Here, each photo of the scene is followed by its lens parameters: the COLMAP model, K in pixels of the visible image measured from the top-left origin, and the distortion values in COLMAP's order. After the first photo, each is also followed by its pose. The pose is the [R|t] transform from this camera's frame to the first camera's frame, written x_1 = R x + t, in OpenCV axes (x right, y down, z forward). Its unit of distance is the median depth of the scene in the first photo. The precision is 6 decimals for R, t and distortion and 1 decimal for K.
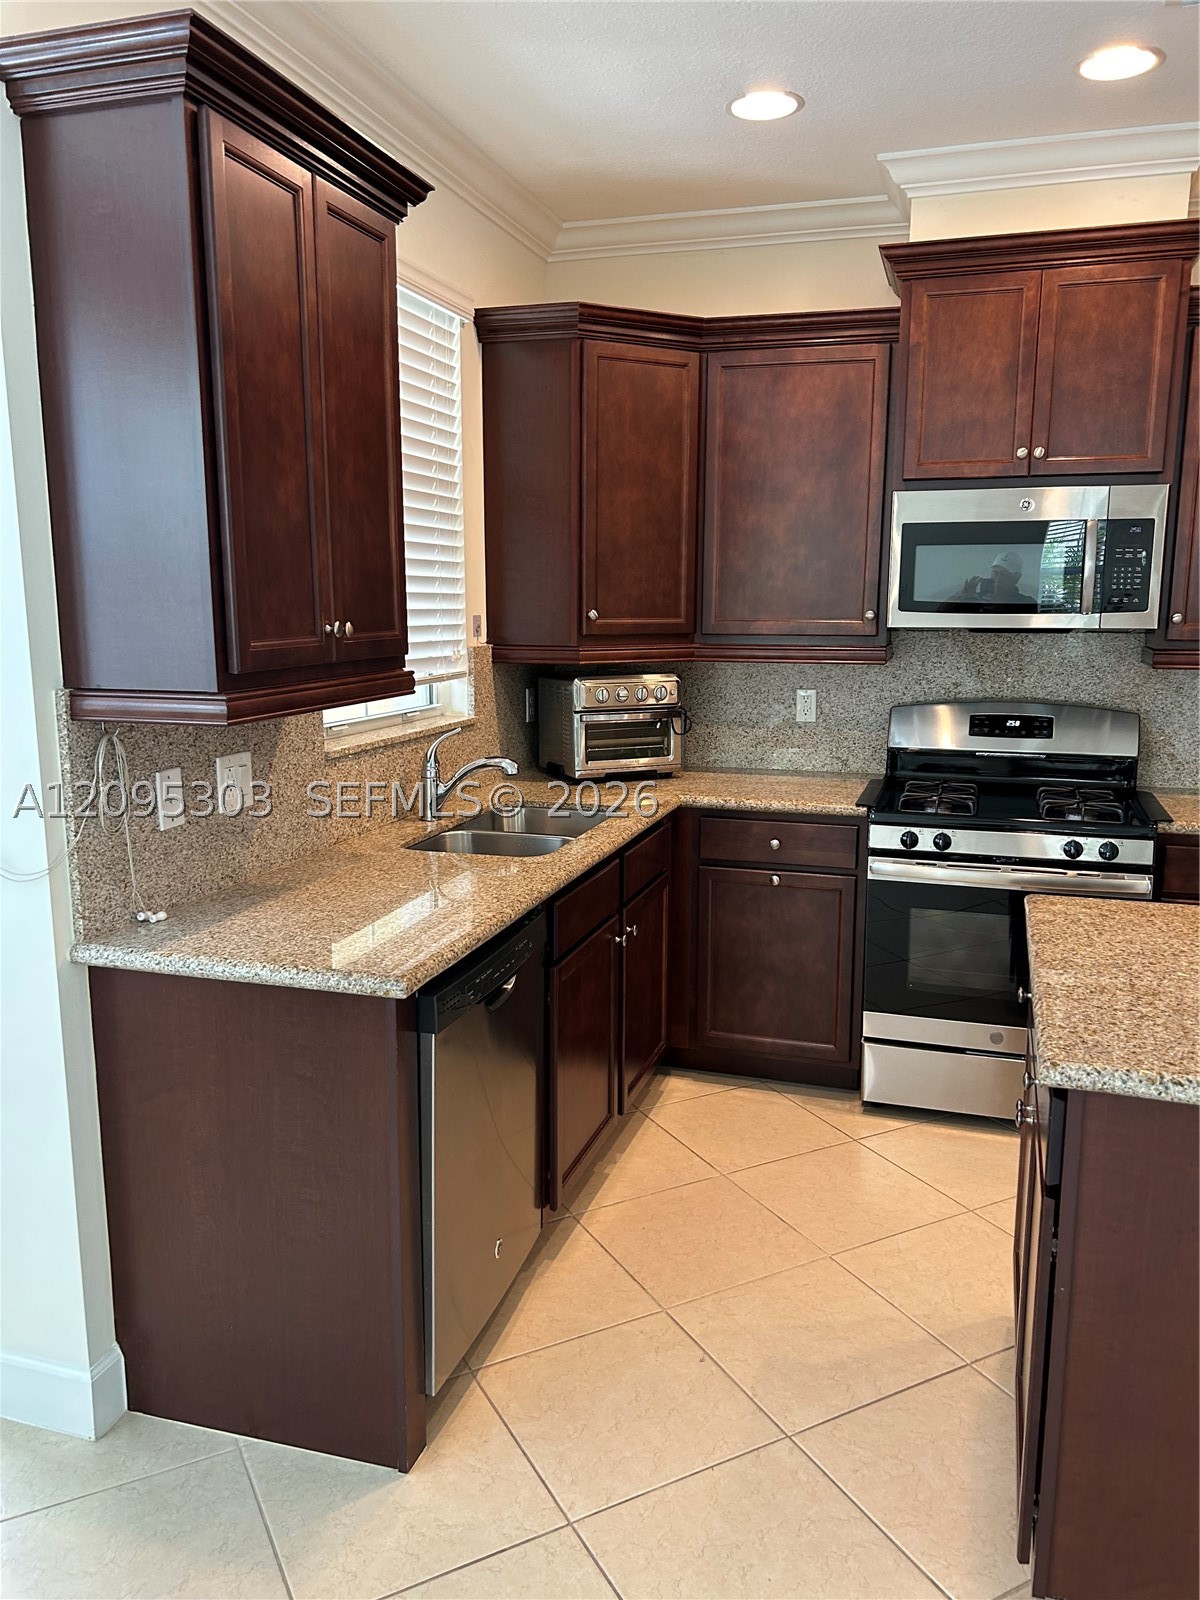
lens RADIAL K [[1214.5, 0, 605.1], [0, 1214.5, 807.0], [0, 0, 1]] dist [0.040480, -0.039108]
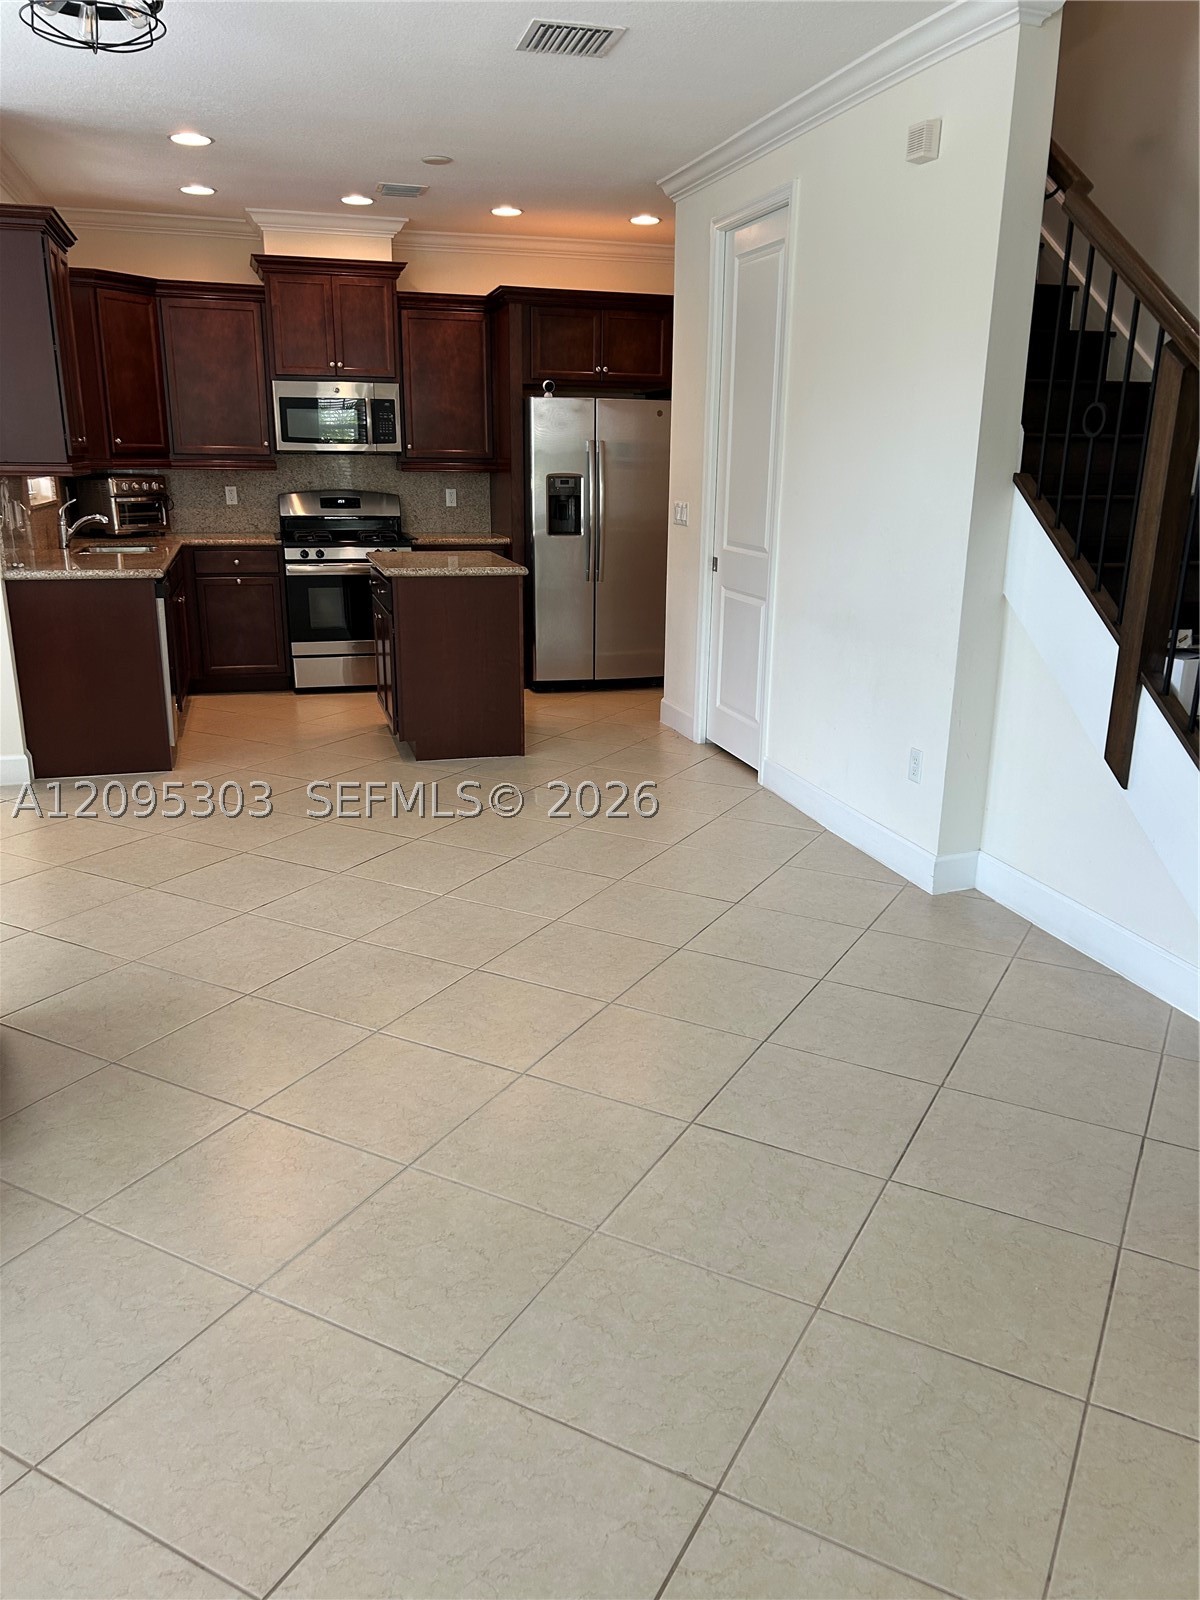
lens RADIAL K [[1214.5, 0, 605.1], [0, 1214.5, 807.0], [0, 0, 1]] dist [0.040480, -0.039108]
pose [[0.836746, -0.147945, 0.527226, -0.486023], [0.088559, 0.986698, 0.136328, 0.215519], [-0.540382, -0.067381, 0.838718, -1.065082]]
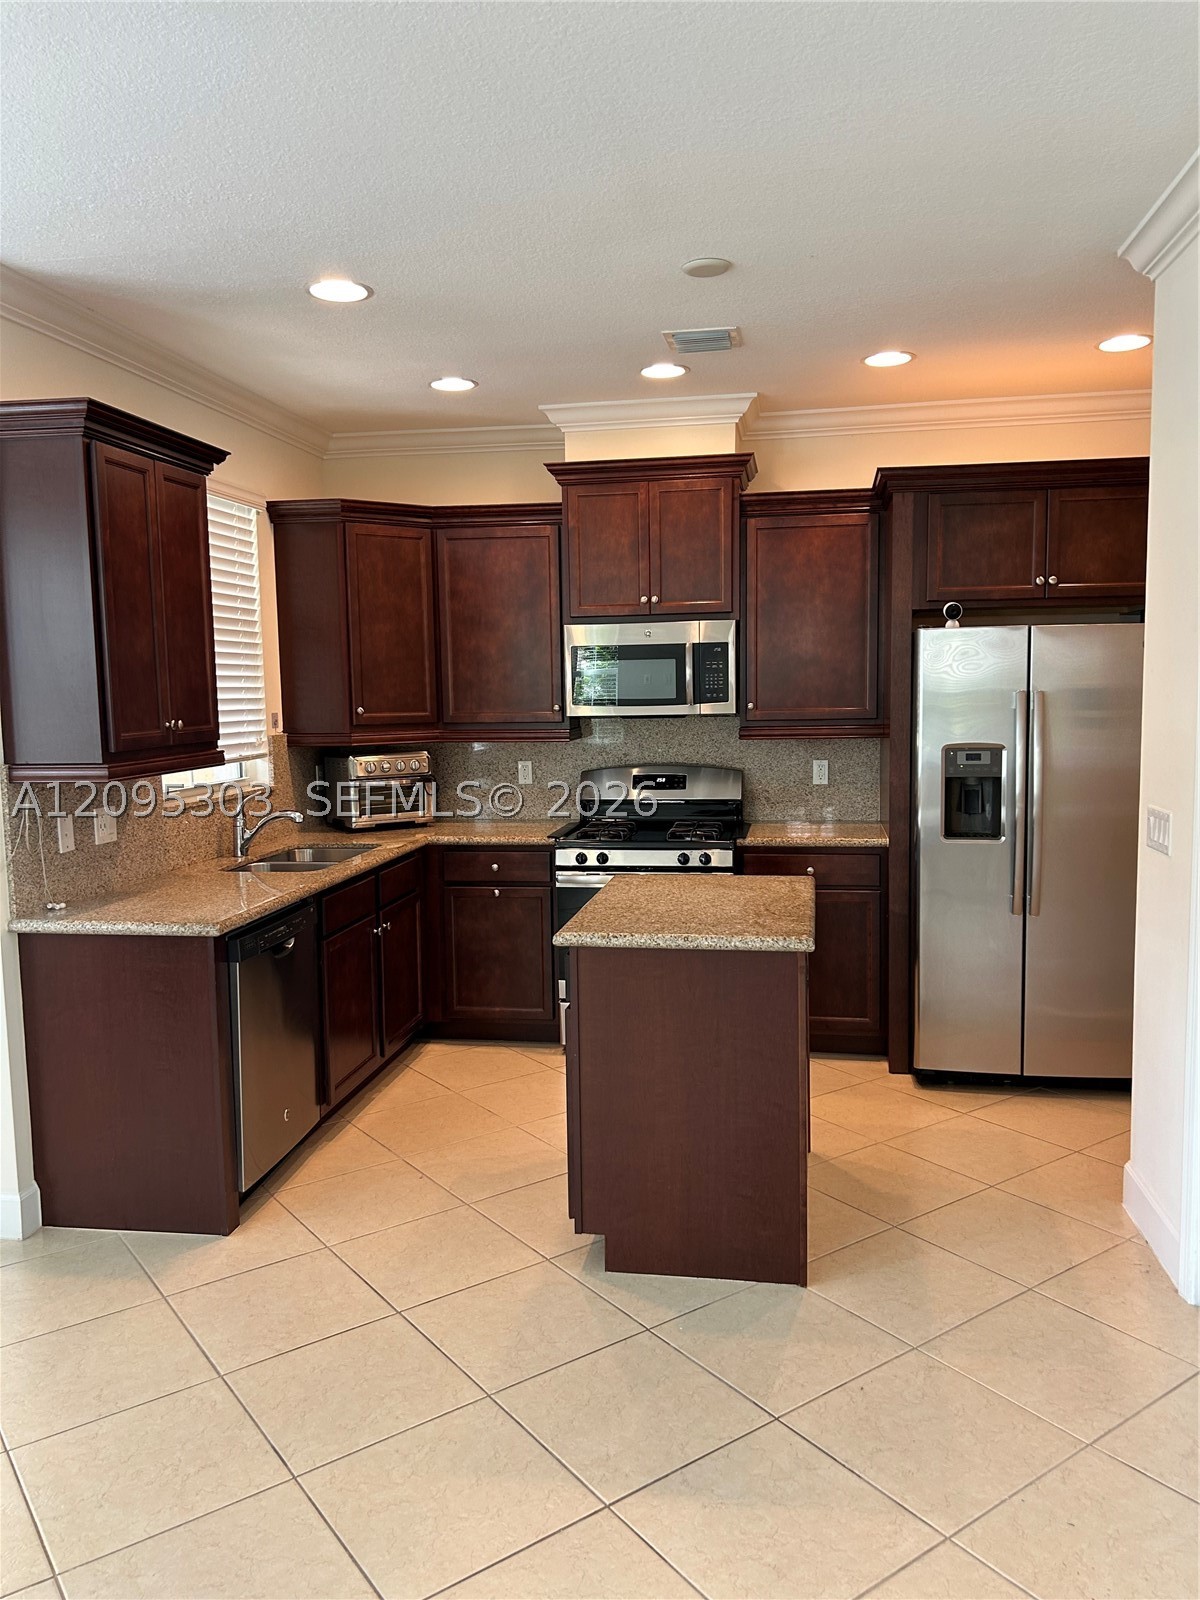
lens RADIAL K [[1215.5, 0, 608.1], [0, 1215.5, 803.5], [0, 0, 1]] dist [0.134343, -0.247448]
pose [[0.990614, -0.032913, 0.132670, 0.088763], [0.042793, 0.996463, -0.072315, 0.068218], [-0.129821, 0.077313, 0.988519, -0.463375]]
